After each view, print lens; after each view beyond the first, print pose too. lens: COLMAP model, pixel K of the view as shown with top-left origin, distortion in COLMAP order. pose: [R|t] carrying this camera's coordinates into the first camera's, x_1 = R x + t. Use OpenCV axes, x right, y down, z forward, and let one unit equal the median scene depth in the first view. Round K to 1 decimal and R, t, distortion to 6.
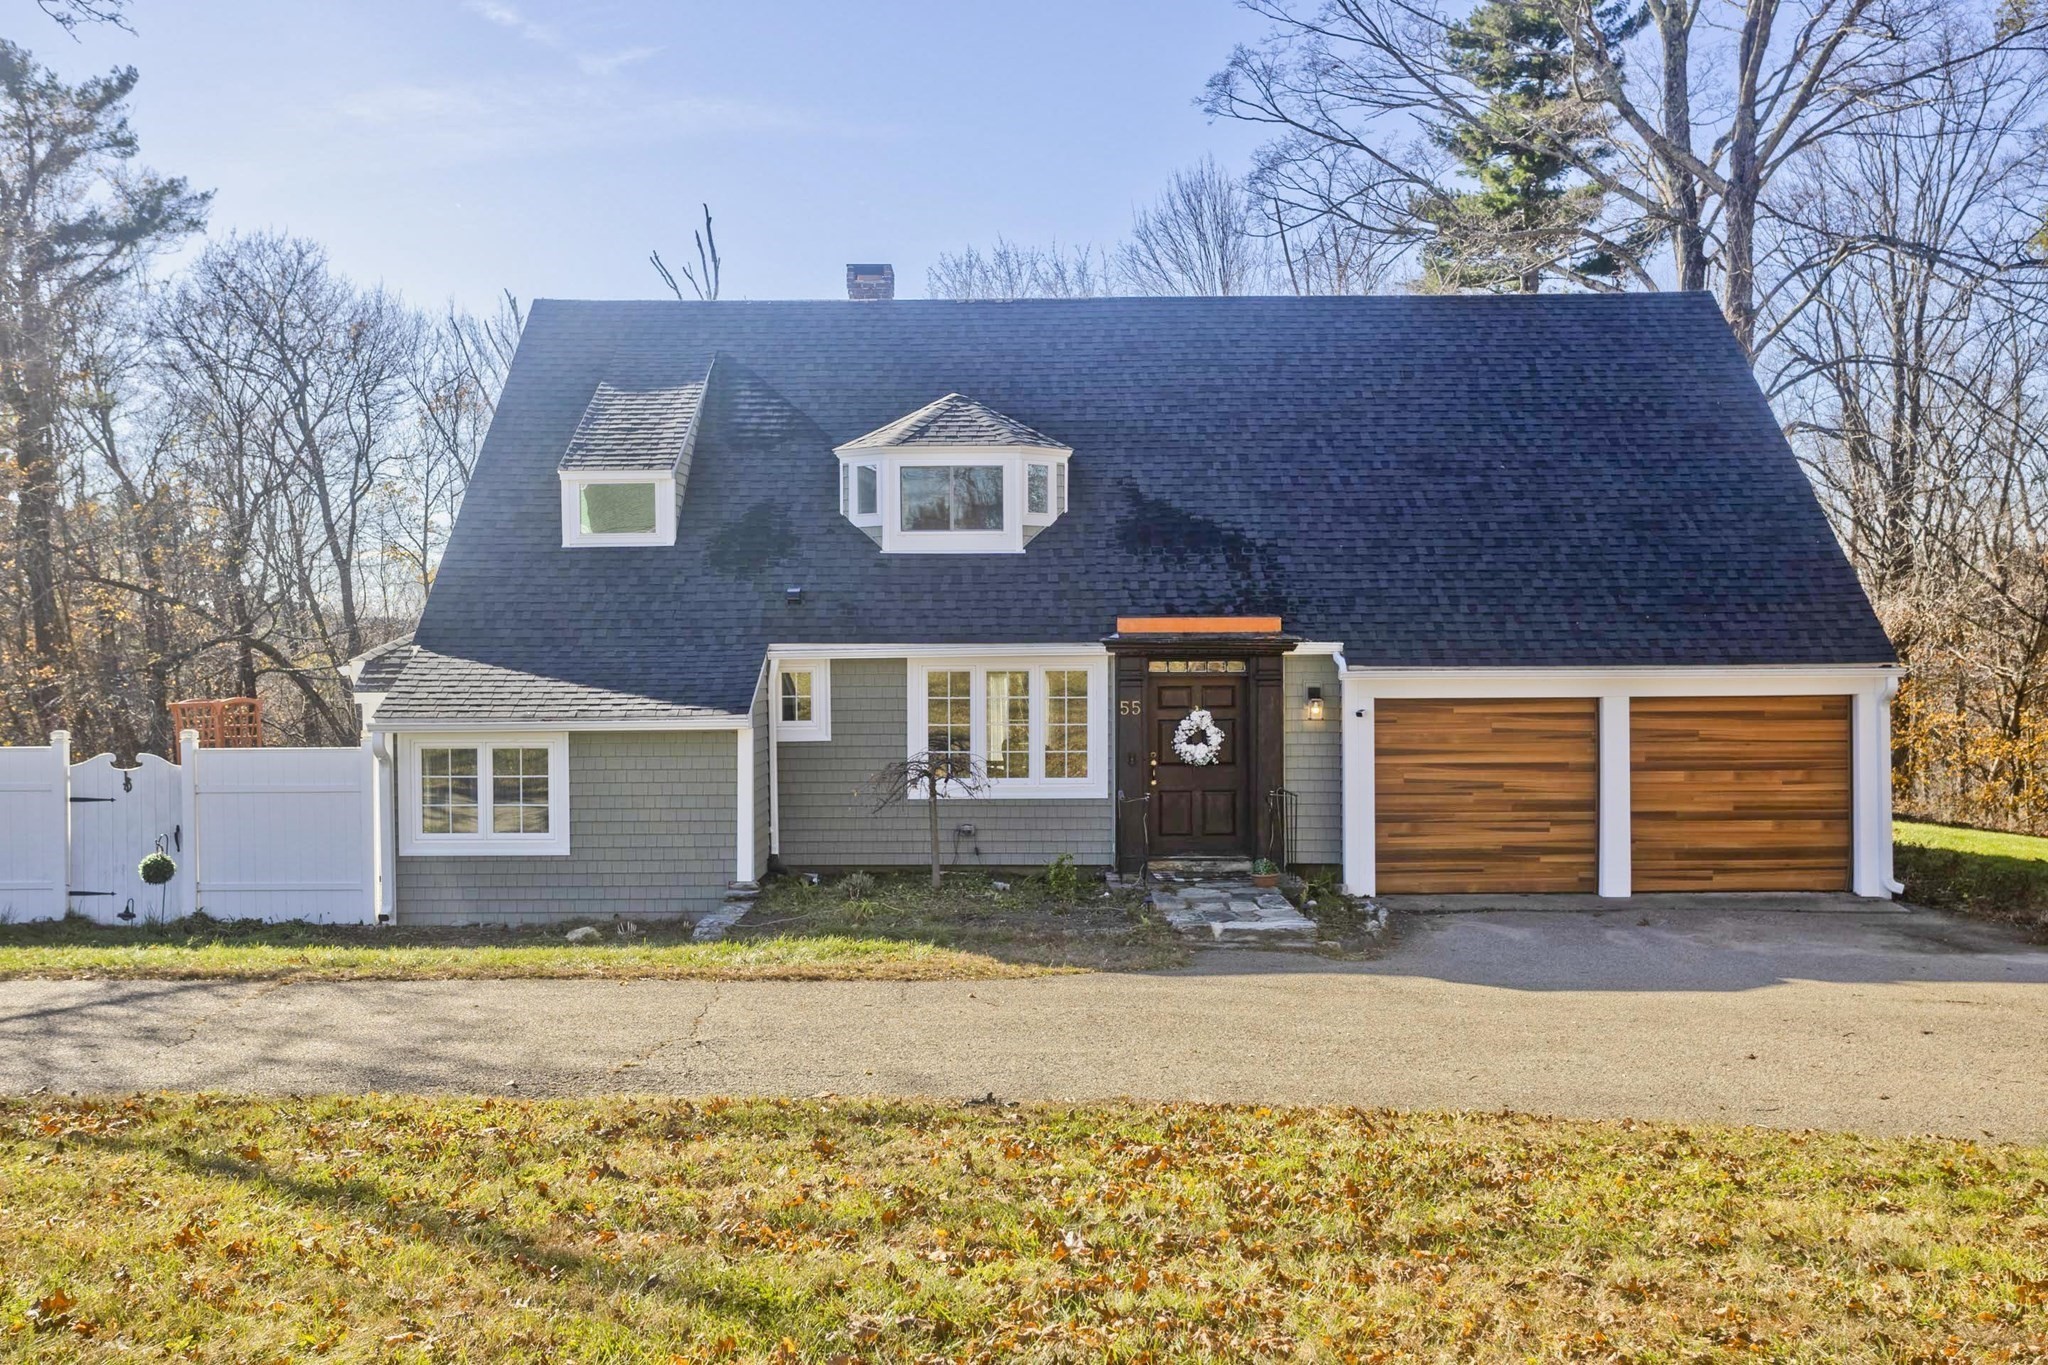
lens RADIAL K [[1887.5, 0, 1019.9], [0, 1887.5, 674.2], [0, 0, 1]] dist [0.029200, 0.000000]
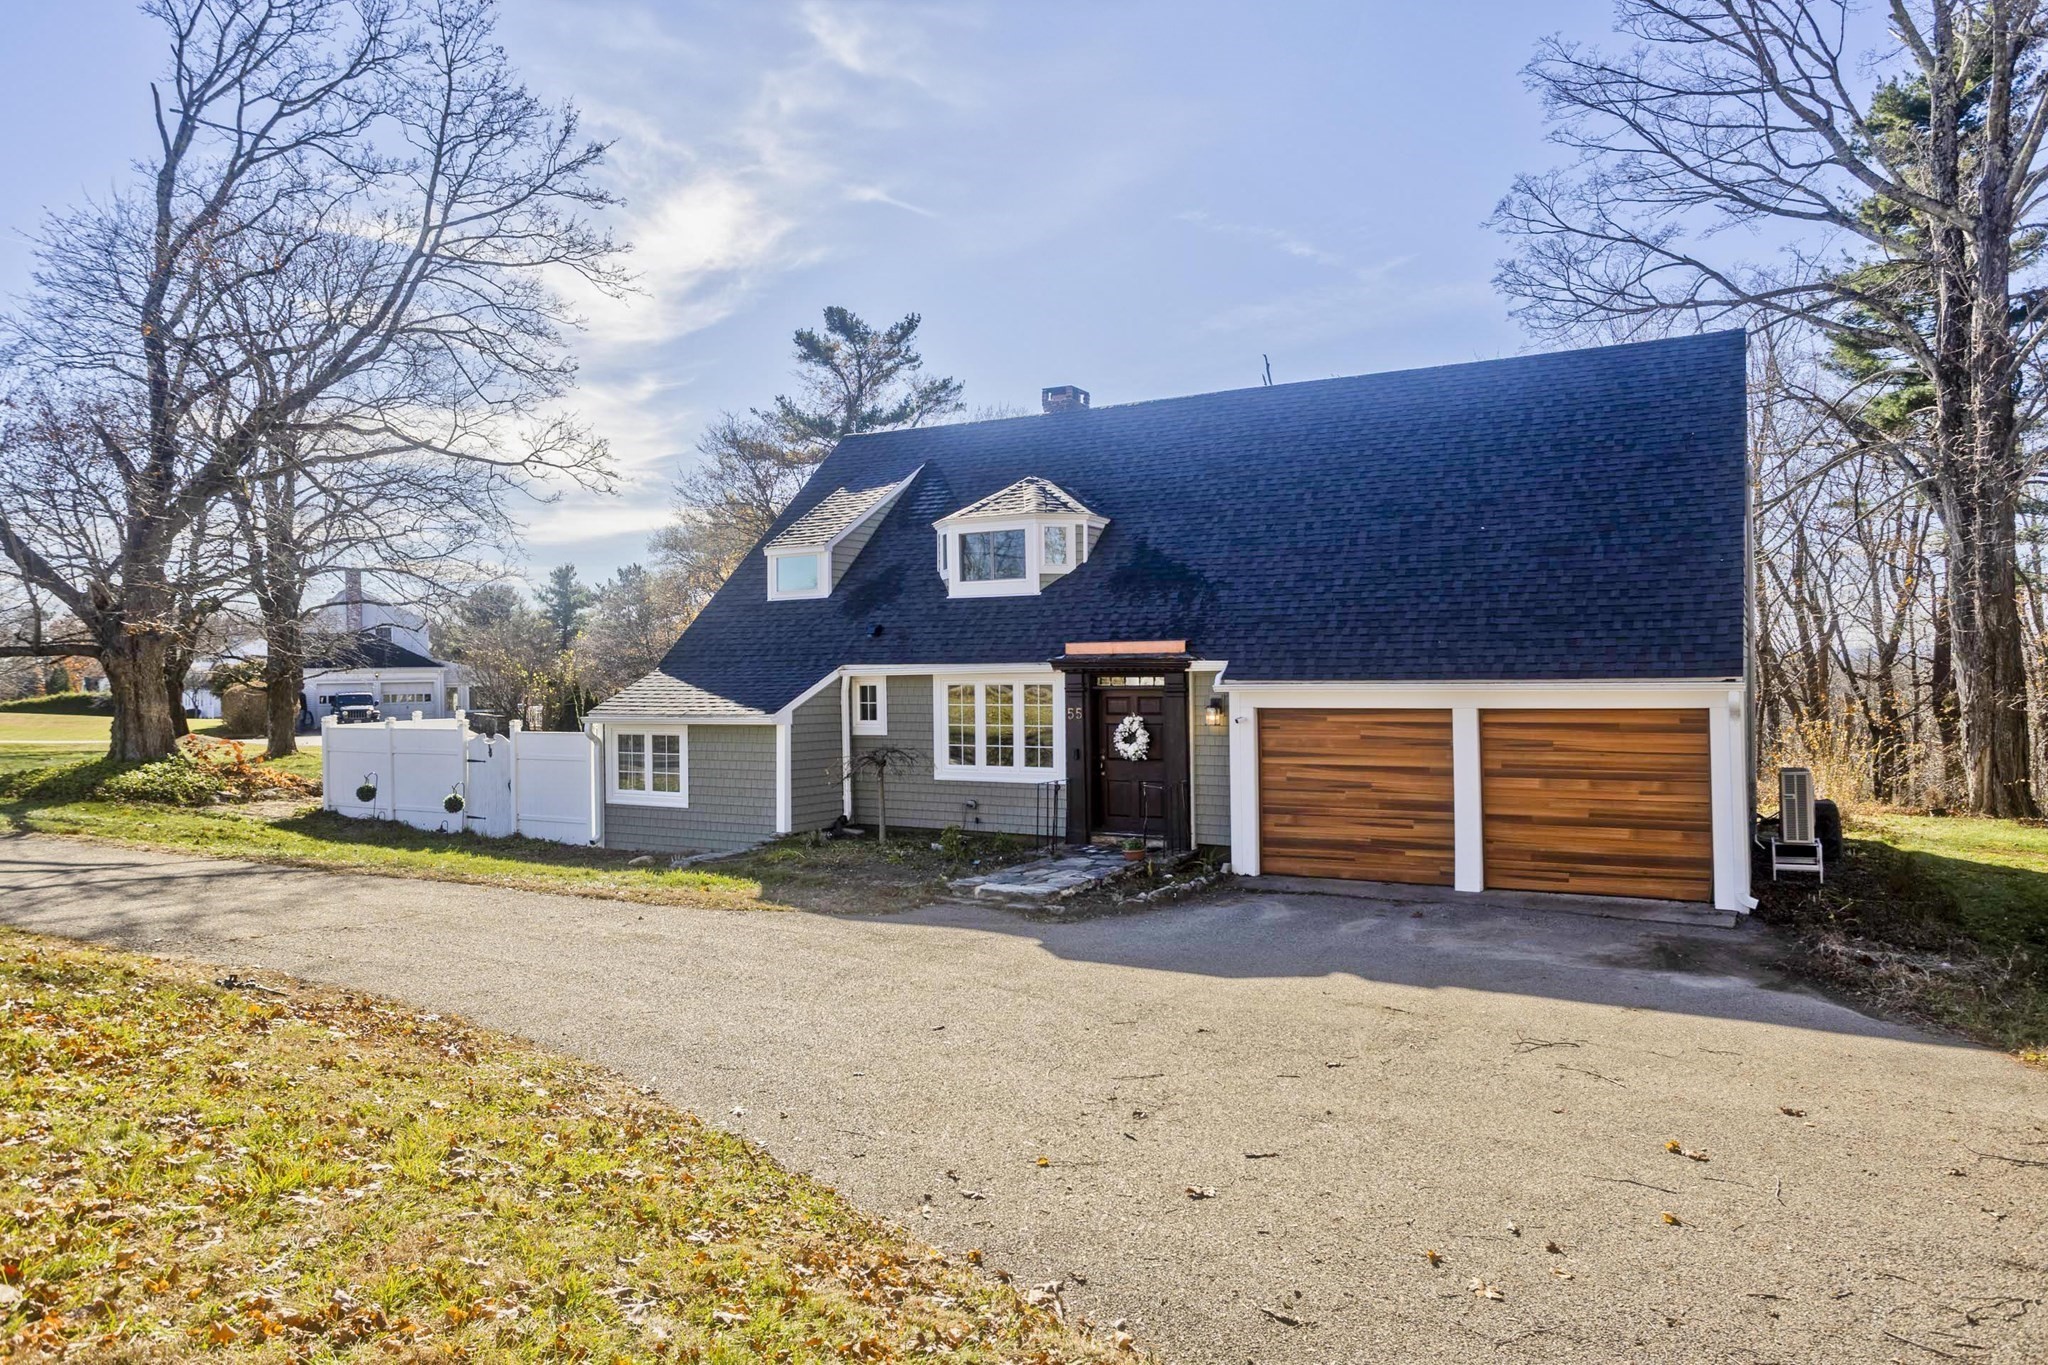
lens RADIAL K [[1314.6, 0, 1029.7], [0, 1314.6, 686.9], [0, 0, 1]] dist [-0.002976, 0.003384]
pose [[0.878220, 0.001984, -0.478253, 0.452939], [-0.004051, 0.999986, -0.003291, 0.002870], [0.478240, 0.004827, 0.878216, 0.208031]]
